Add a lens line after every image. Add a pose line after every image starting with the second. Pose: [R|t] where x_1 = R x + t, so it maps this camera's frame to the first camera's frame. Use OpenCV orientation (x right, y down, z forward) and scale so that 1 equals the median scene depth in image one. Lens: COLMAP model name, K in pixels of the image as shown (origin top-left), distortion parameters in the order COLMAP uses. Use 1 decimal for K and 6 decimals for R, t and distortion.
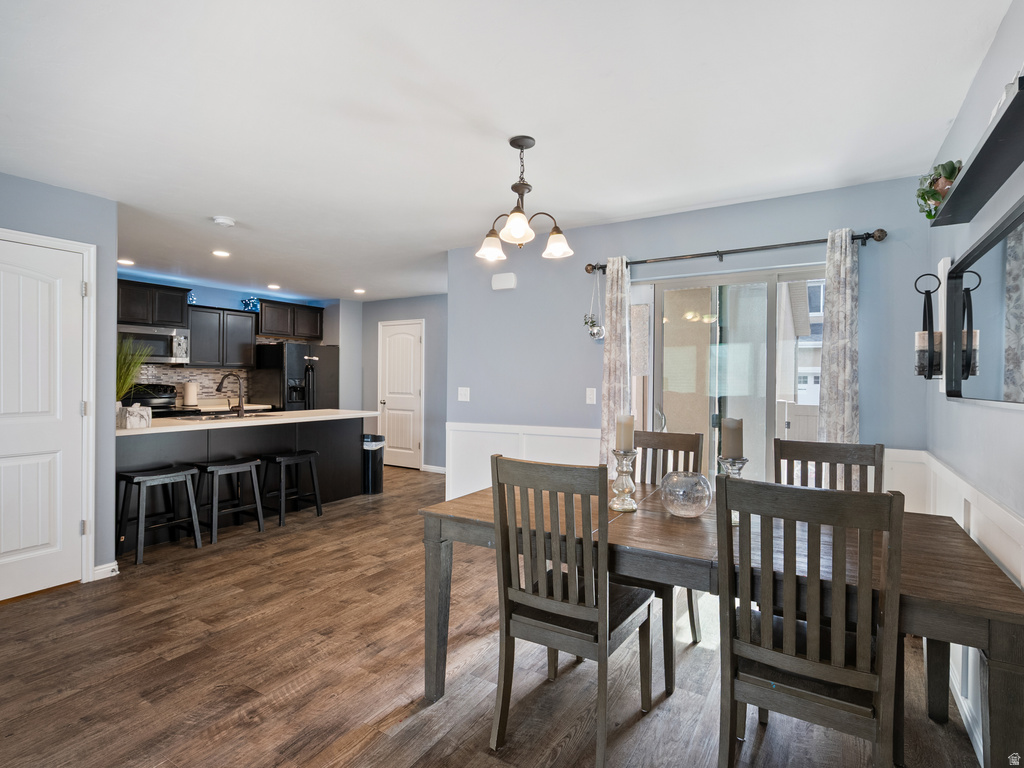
lens RADIAL K [[516.4, 0, 513.3], [0, 516.4, 379.1], [0, 0, 1]] dist [-0.000185, 0.001923]
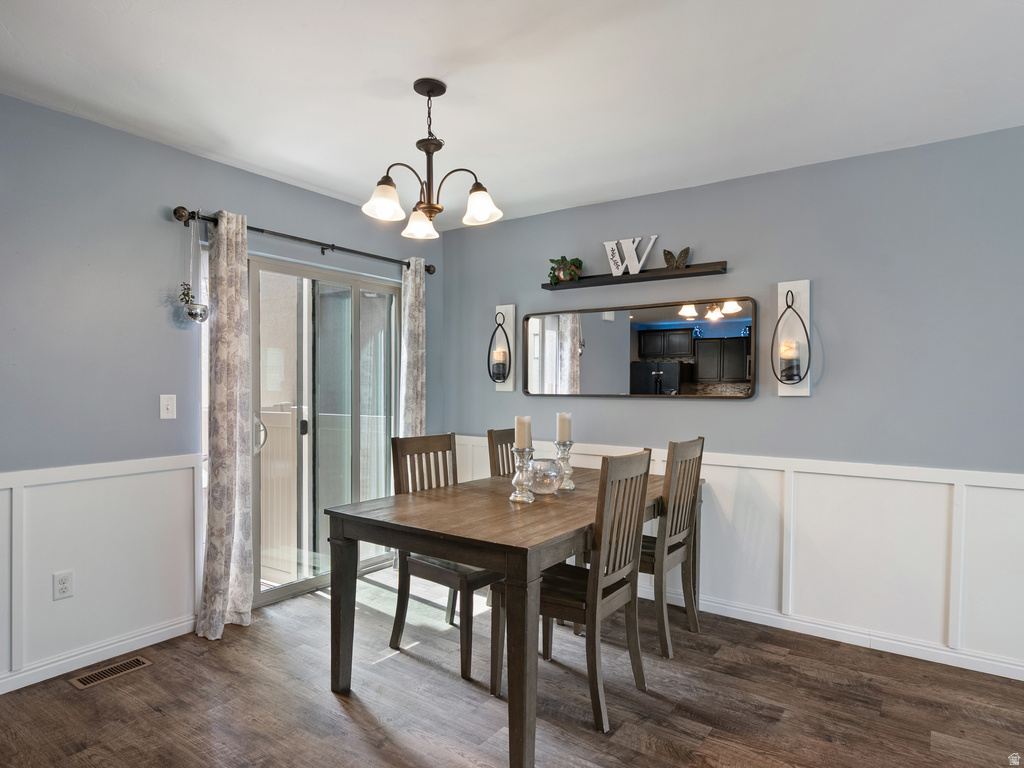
lens RADIAL K [[617.8, 0, 520.7], [0, 617.8, 396.7], [0, 0, 1]] dist [0.002530, 0.000490]
pose [[0.053470, -0.027993, 0.998177, -0.826080], [-0.009173, 0.999551, 0.028523, -0.008724], [-0.998527, -0.010682, 0.053189, 0.691773]]
